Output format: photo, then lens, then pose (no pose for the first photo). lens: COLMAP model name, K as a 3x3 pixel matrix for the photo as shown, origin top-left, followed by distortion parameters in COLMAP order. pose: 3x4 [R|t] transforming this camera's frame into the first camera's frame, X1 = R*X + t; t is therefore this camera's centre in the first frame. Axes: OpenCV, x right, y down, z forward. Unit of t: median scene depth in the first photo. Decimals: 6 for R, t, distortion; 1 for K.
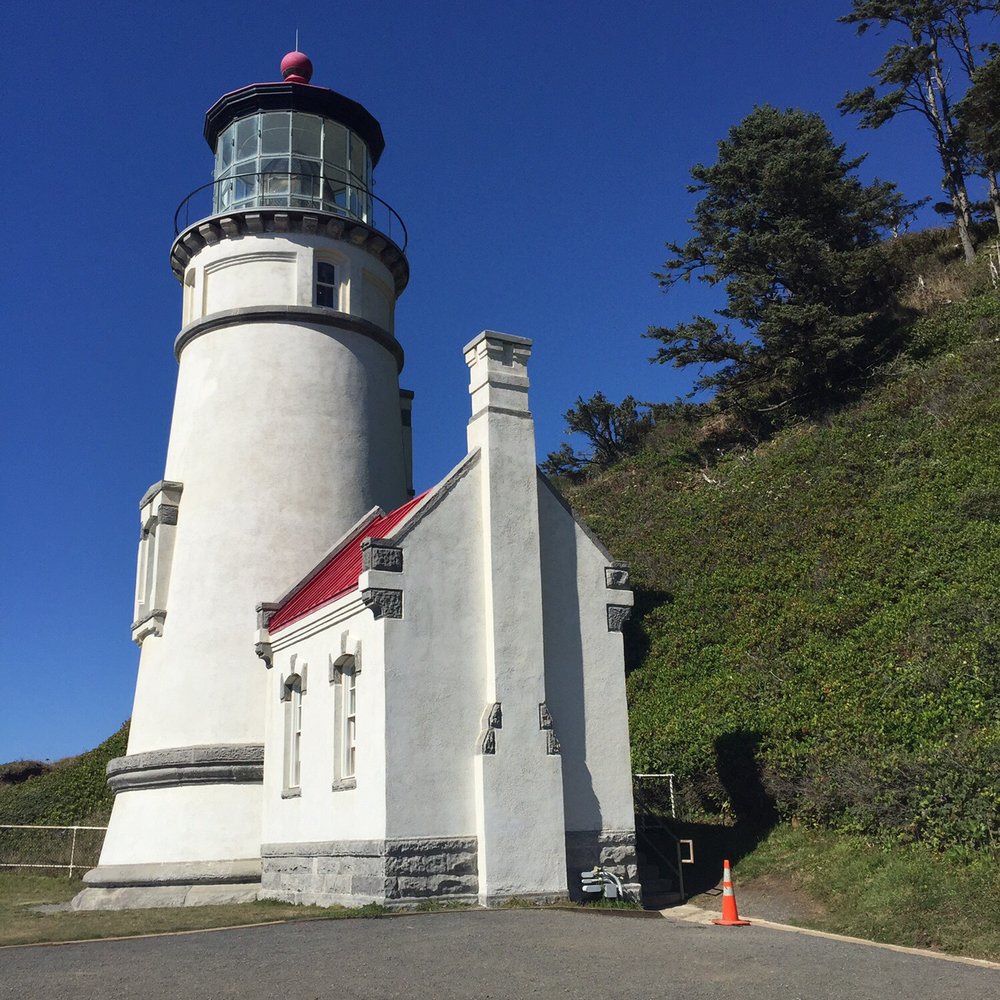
lens RADIAL K [[1158.3, 0, 501.8], [0, 1158.3, 475.9], [0, 0, 1]] dist [0.064657, -0.005398]
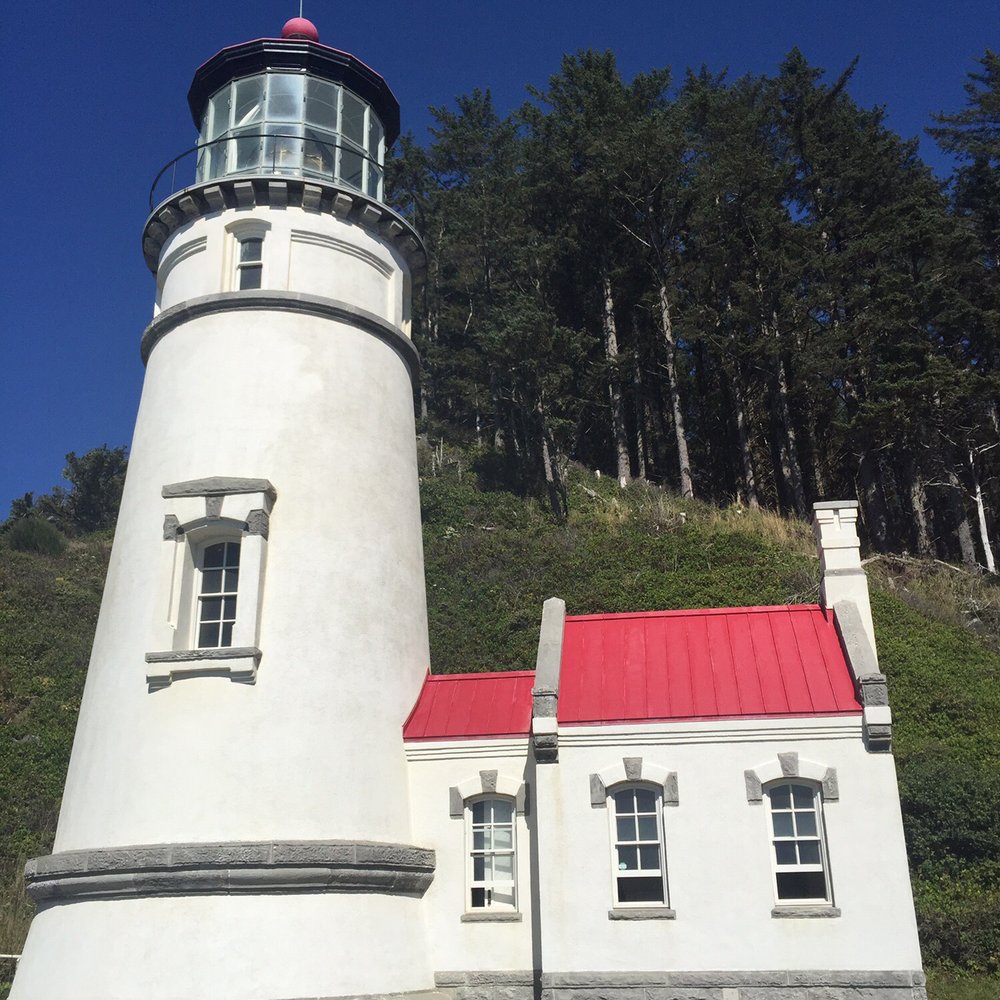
lens RADIAL K [[1158.3, 0, 501.8], [0, 1158.3, 475.9], [0, 0, 1]] dist [0.064657, -0.005398]
pose [[0.586707, 0.312473, 0.747085, -0.810417], [-0.242341, 0.948025, -0.206201, 0.127627], [-0.772688, -0.060070, 0.631938, 0.415043]]
